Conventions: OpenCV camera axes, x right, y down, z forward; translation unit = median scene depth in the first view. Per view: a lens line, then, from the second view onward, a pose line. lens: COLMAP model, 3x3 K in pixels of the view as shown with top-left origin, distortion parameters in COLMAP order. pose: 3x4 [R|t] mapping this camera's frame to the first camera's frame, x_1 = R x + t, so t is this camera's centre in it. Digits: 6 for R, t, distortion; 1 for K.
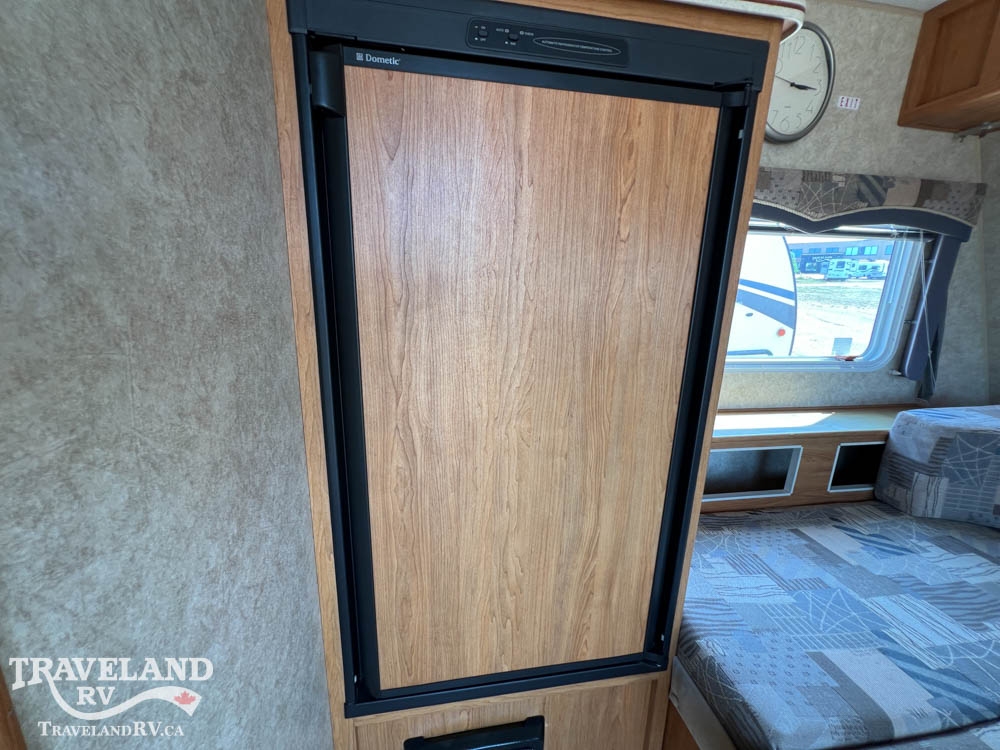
lens RADIAL K [[400.7, 0, 502.1], [0, 400.7, 375.3], [0, 0, 1]] dist [-0.001978, 0.000685]
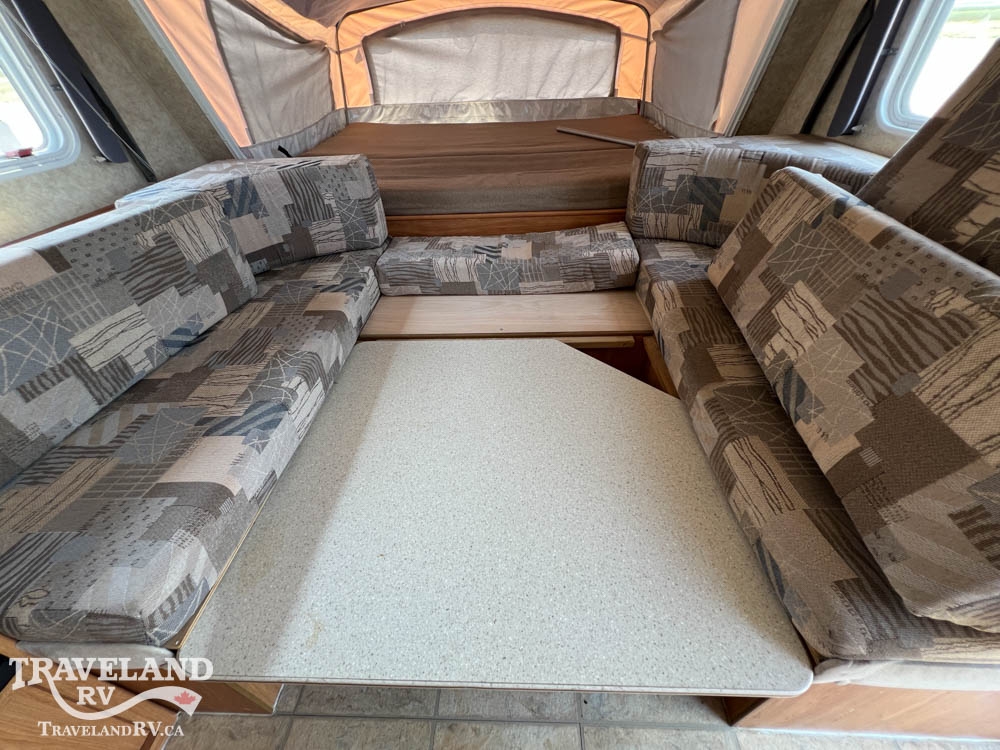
lens RADIAL K [[396.7, 0, 503.1], [0, 396.7, 374.3], [0, 0, 1]] dist [-0.000943, -0.000339]
pose [[0.189438, -0.639886, 0.744755, 0.271745], [0.277062, 0.762502, 0.584660, 0.113590], [-0.941993, 0.095586, 0.321734, -0.067782]]
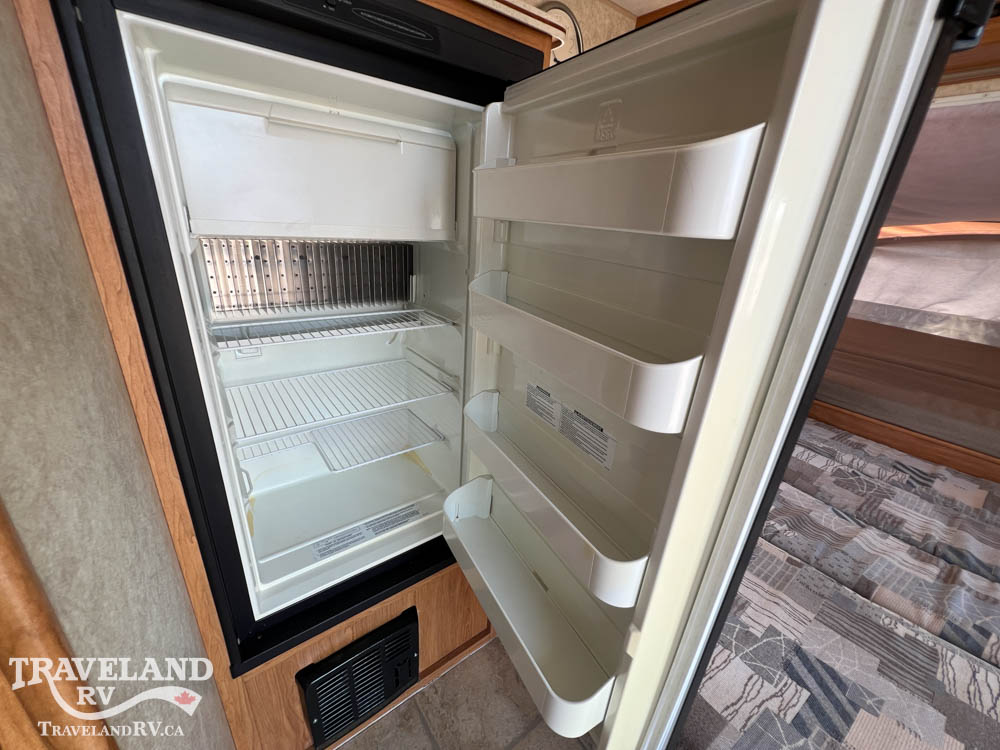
lens RADIAL K [[400.7, 0, 502.1], [0, 400.7, 375.3], [0, 0, 1]] dist [-0.001978, 0.000685]
pose [[0.883928, -0.145055, 0.444557, -0.075014], [0.071387, 0.981388, 0.178276, -0.032271], [-0.462142, -0.125847, 0.877831, -0.083458]]
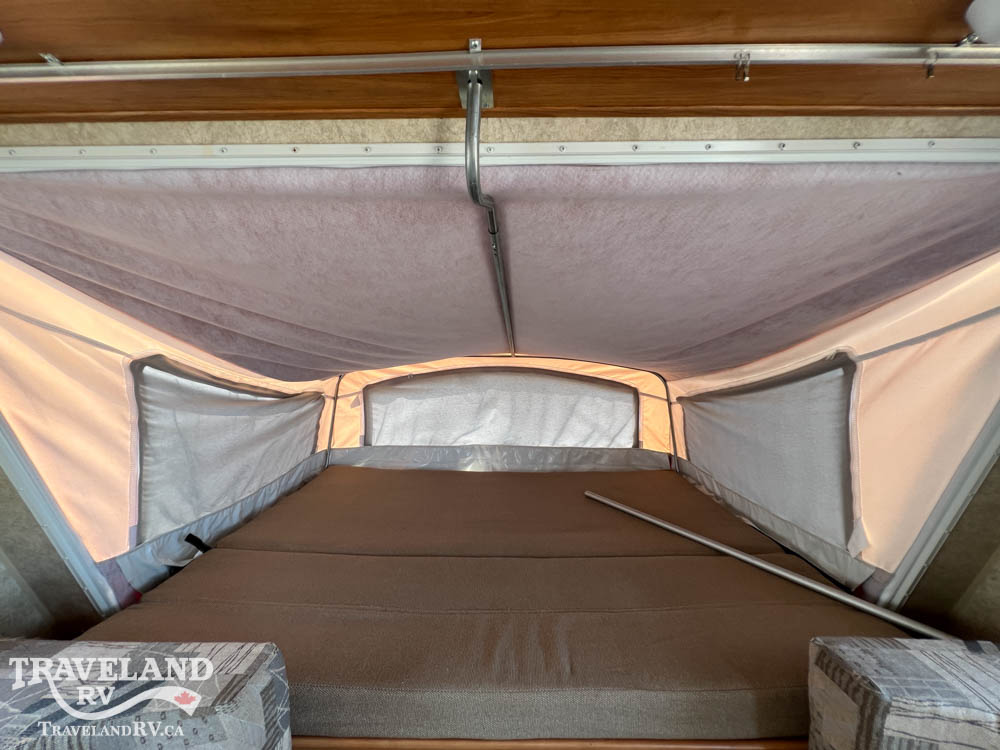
lens RADIAL K [[400.7, 0, 502.1], [0, 400.7, 375.3], [0, 0, 1]] dist [-0.001978, 0.000685]
pose [[0.171988, -0.048556, 0.983902, 1.011137], [0.240099, 0.970730, 0.005936, -0.128997], [-0.955391, 0.235213, 0.178613, 0.123777]]
